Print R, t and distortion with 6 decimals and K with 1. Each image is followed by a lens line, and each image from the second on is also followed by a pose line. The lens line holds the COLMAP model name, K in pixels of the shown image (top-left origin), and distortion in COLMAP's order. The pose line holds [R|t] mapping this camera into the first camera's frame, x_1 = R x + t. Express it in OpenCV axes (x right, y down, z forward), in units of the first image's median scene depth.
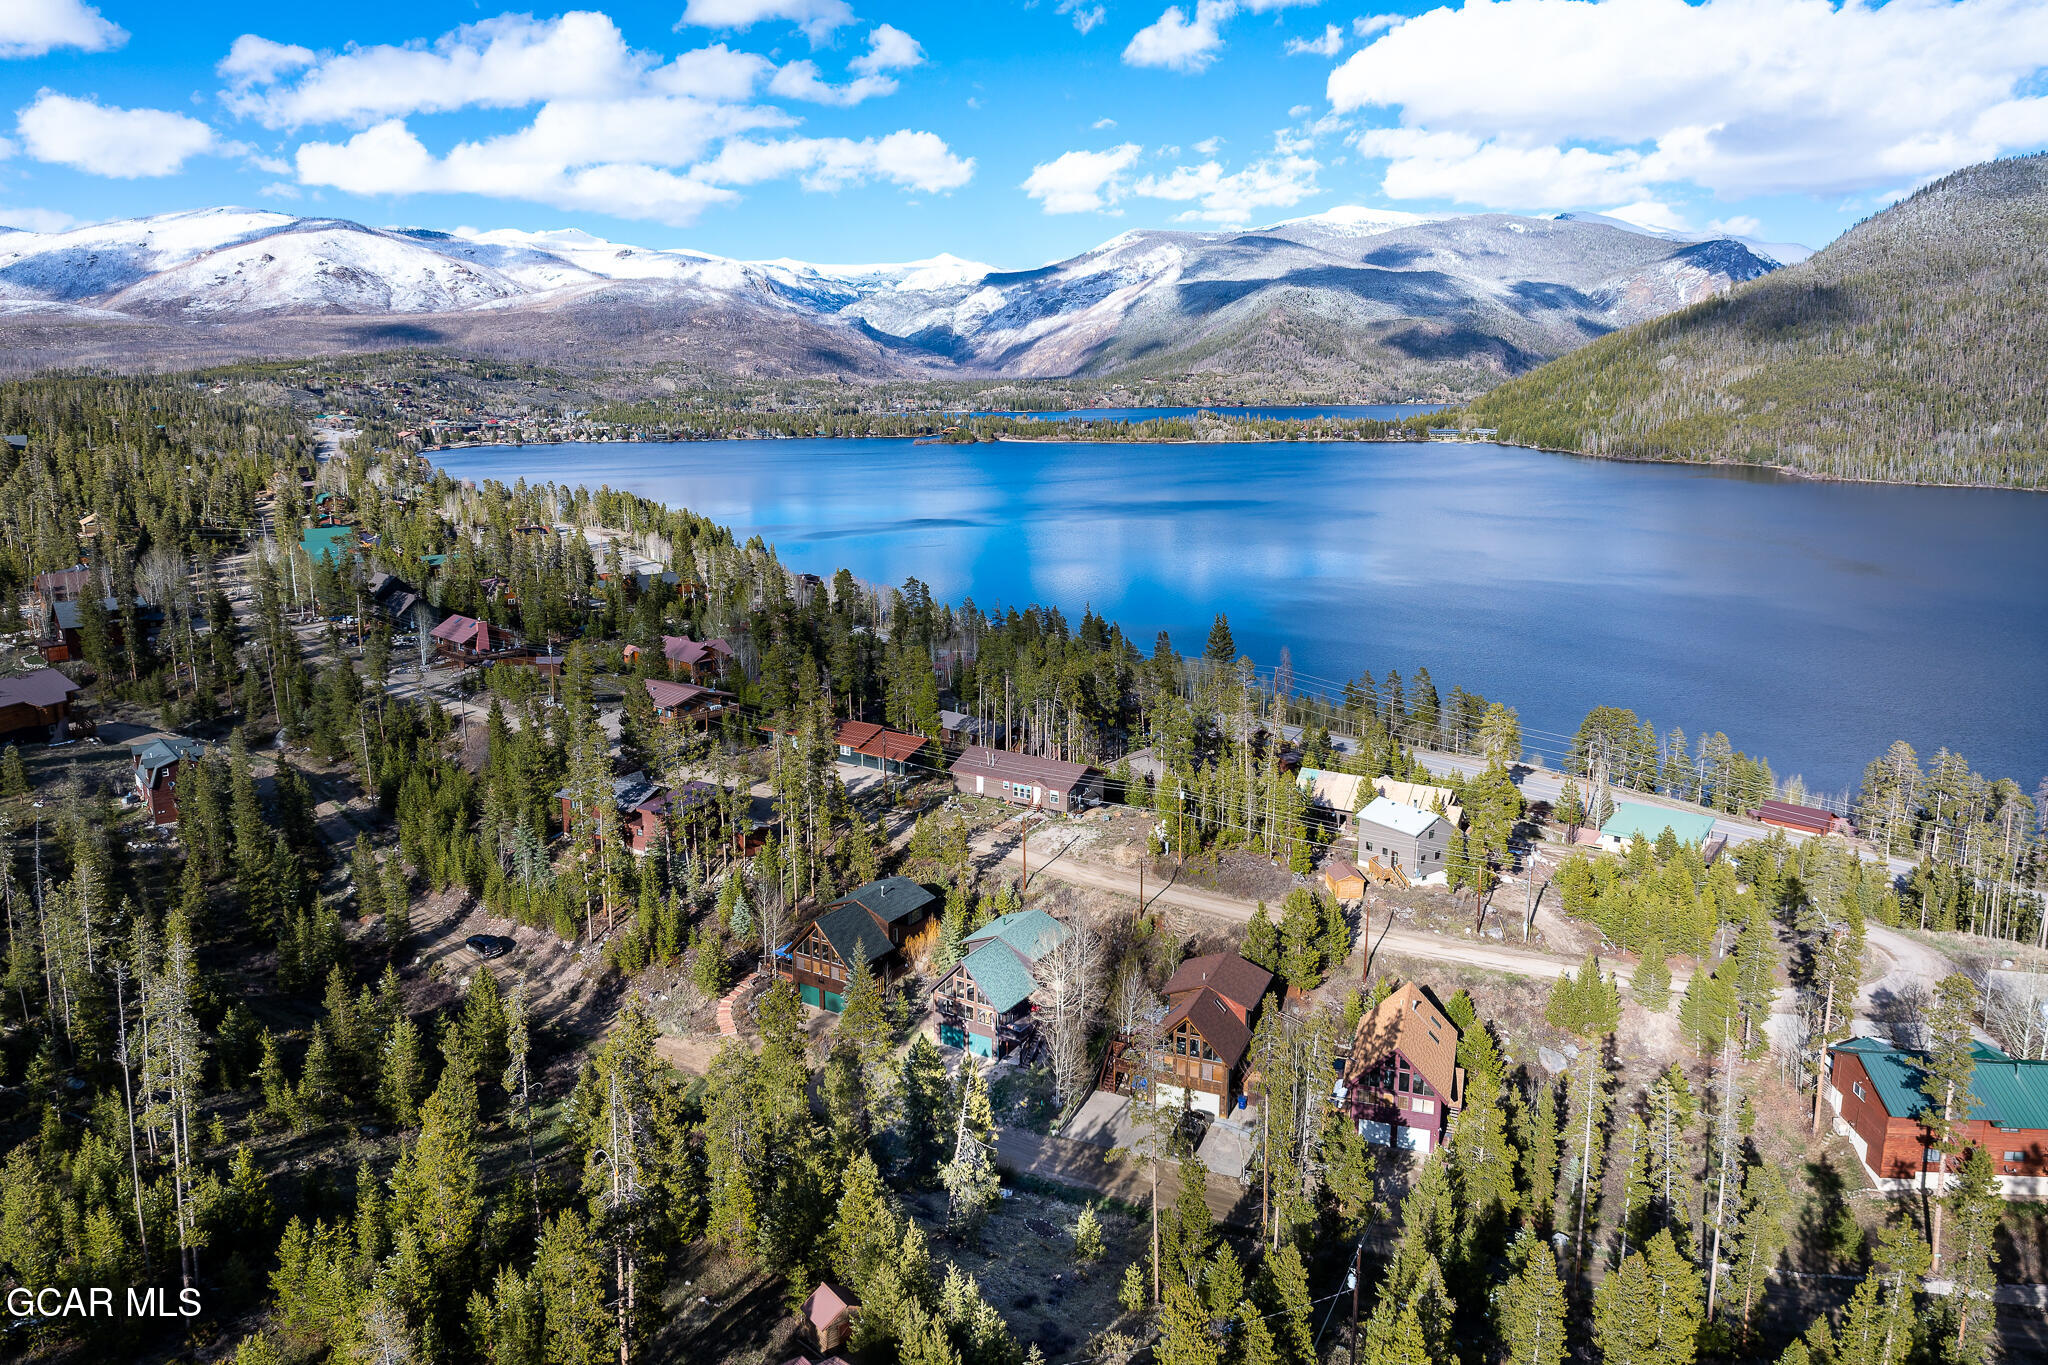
lens RADIAL K [[1403.3, 0, 1024.1], [0, 1403.3, 682.9], [0, 0, 1]] dist [-0.007102, 0.001642]
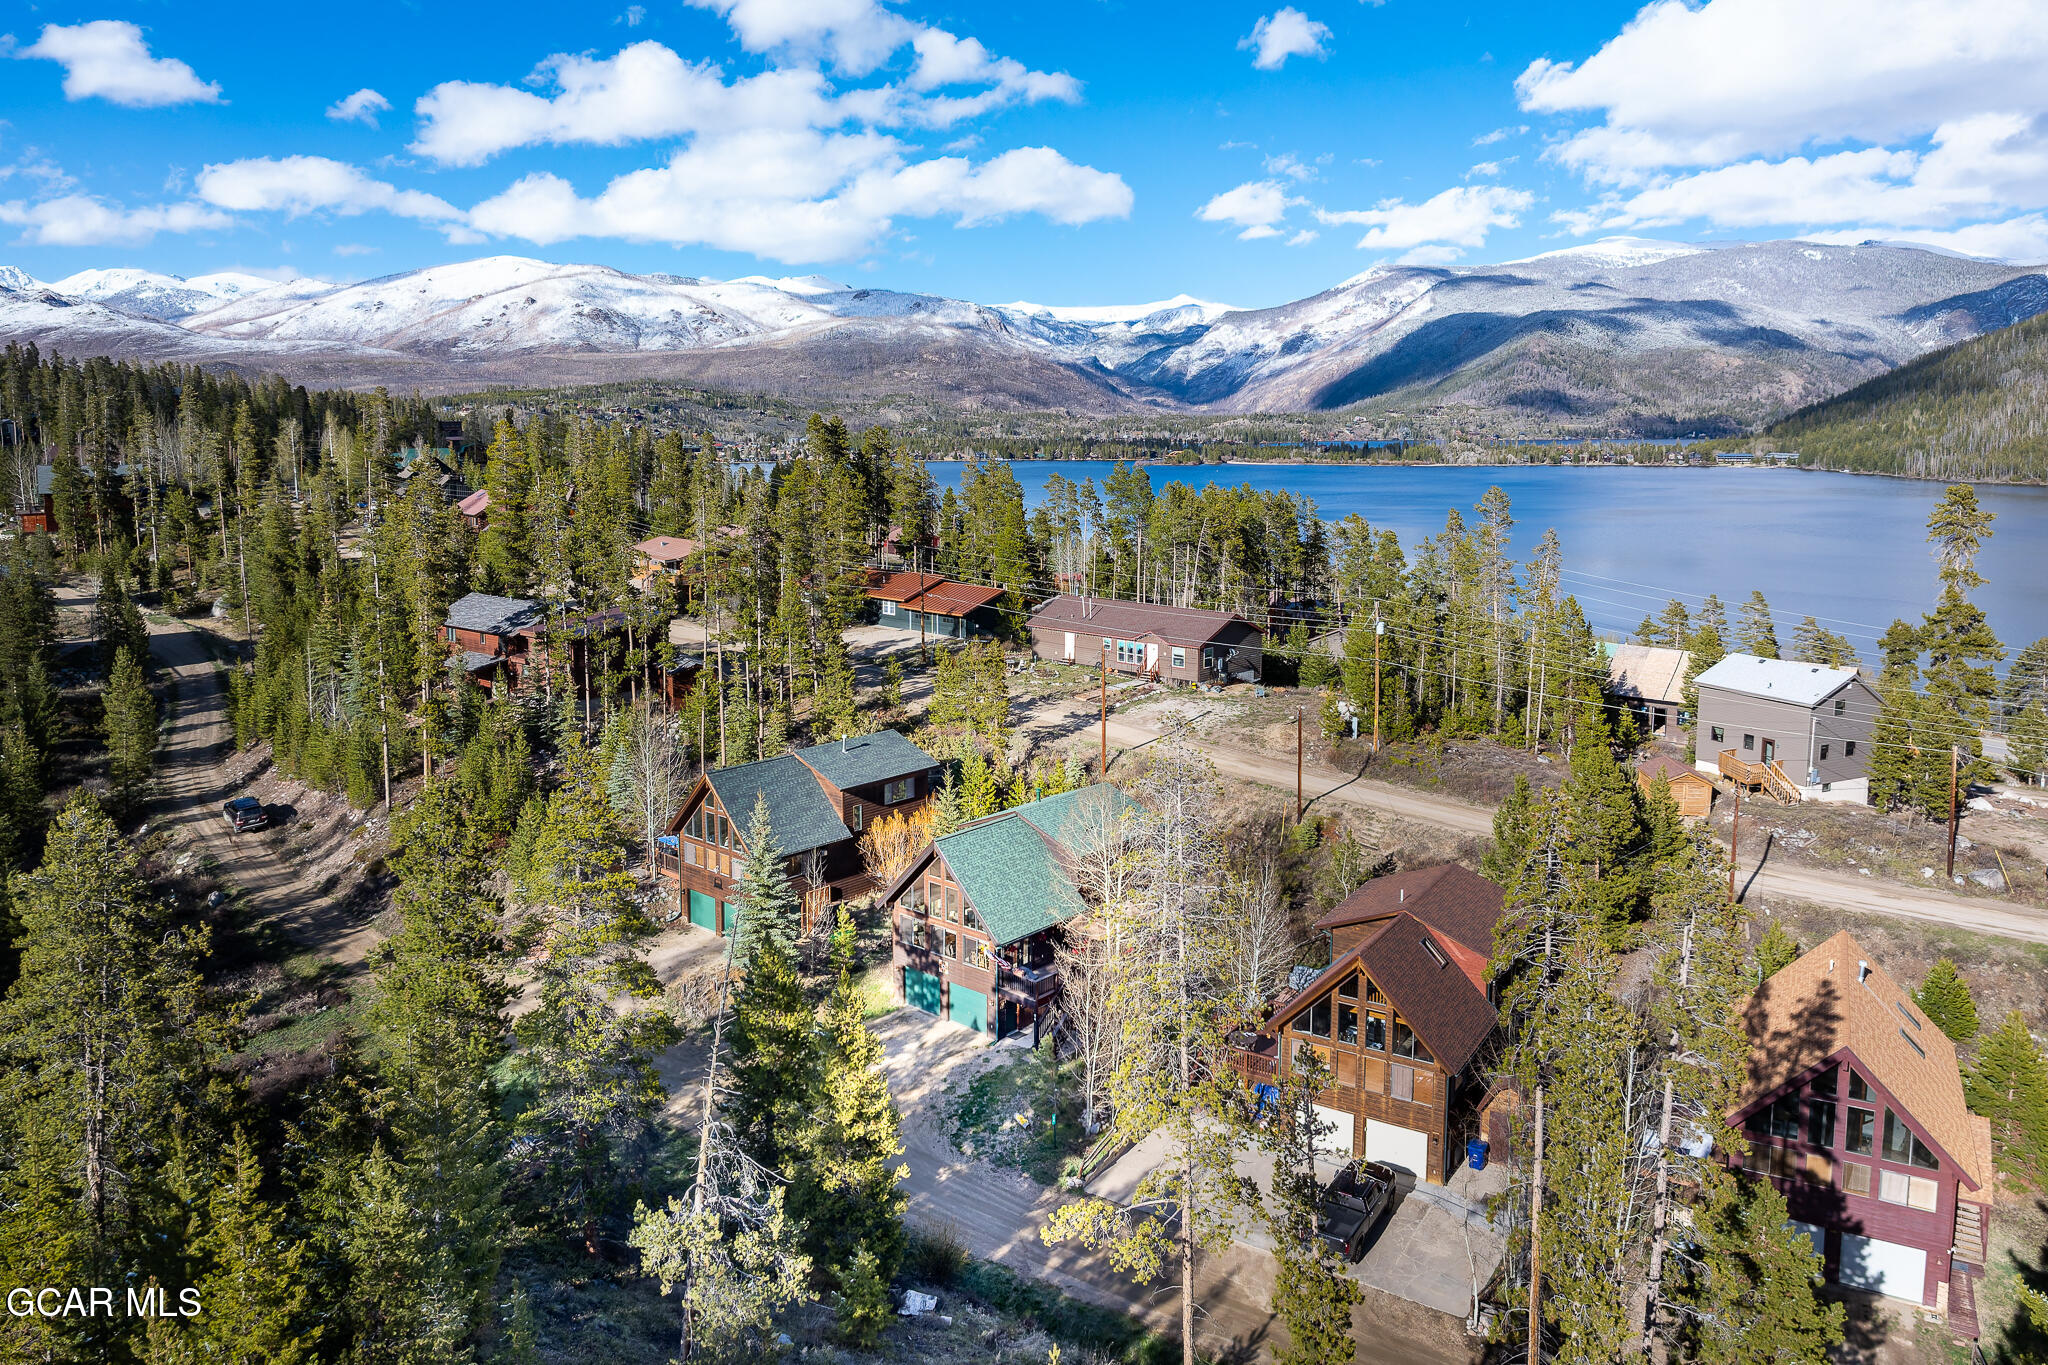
lens RADIAL K [[1403.3, 0, 1027.1], [0, 1403.3, 630.7], [0, 0, 1]] dist [-0.007102, 0.001642]
pose [[0.985392, 0.021256, -0.168972, 0.066092], [-0.036089, 0.995710, -0.085200, 0.135775], [0.166436, 0.090054, 0.981931, 0.397125]]
